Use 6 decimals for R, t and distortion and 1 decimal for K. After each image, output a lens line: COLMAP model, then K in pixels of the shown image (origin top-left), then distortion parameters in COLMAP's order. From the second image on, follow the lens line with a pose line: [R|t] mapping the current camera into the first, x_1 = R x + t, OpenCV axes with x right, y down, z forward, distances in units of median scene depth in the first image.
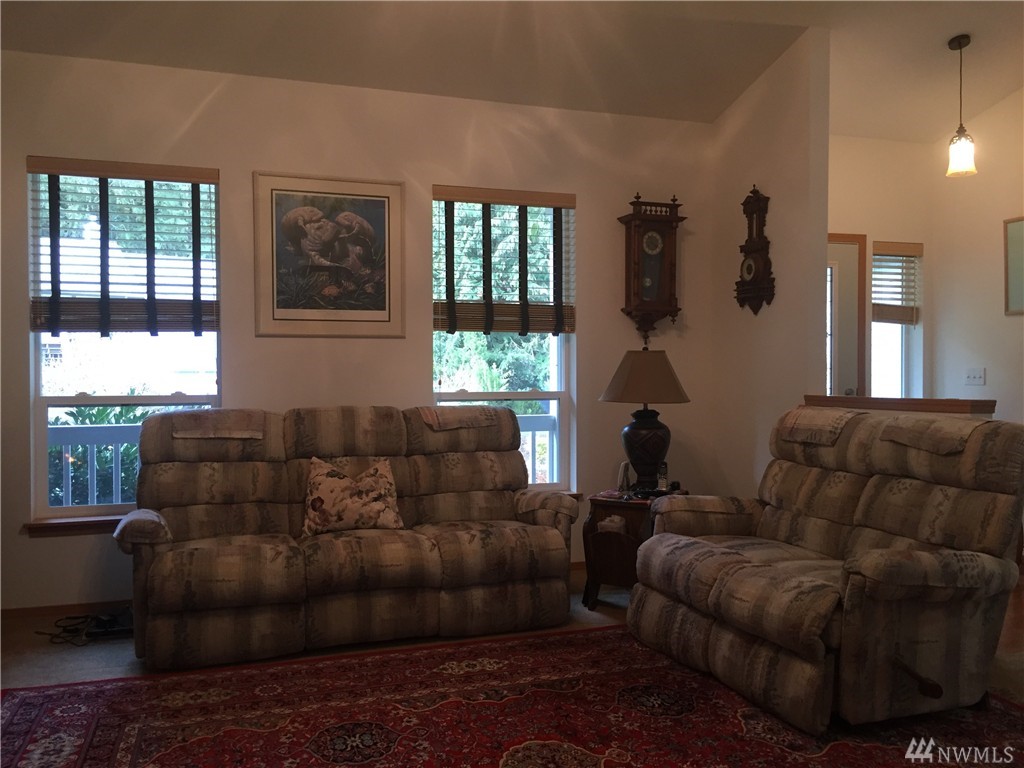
lens RADIAL K [[871.5, 0, 514.7], [0, 871.5, 384.7], [0, 0, 1]] dist [0.071805, -0.095131]
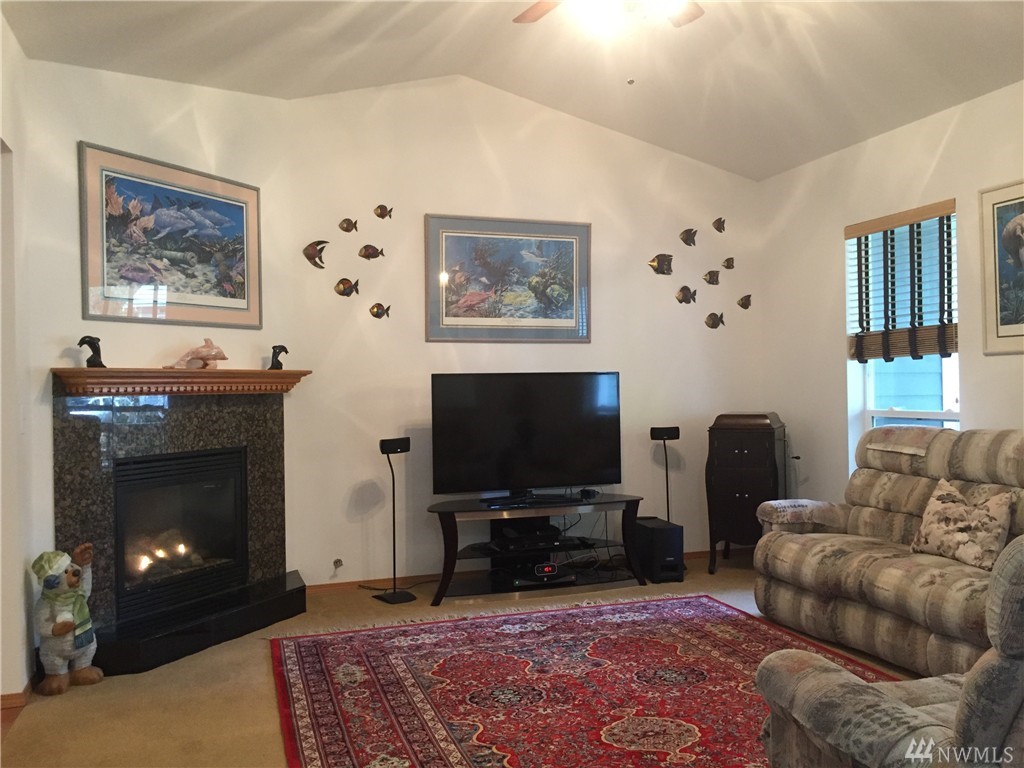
lens RADIAL K [[871.5, 0, 514.7], [0, 871.5, 384.7], [0, 0, 1]] dist [0.071805, -0.095131]
pose [[0.003800, 0.000120, -0.999993, 0.751265], [0.002932, 0.999996, 0.000131, -0.025162], [0.999988, -0.002932, 0.003799, 0.493617]]
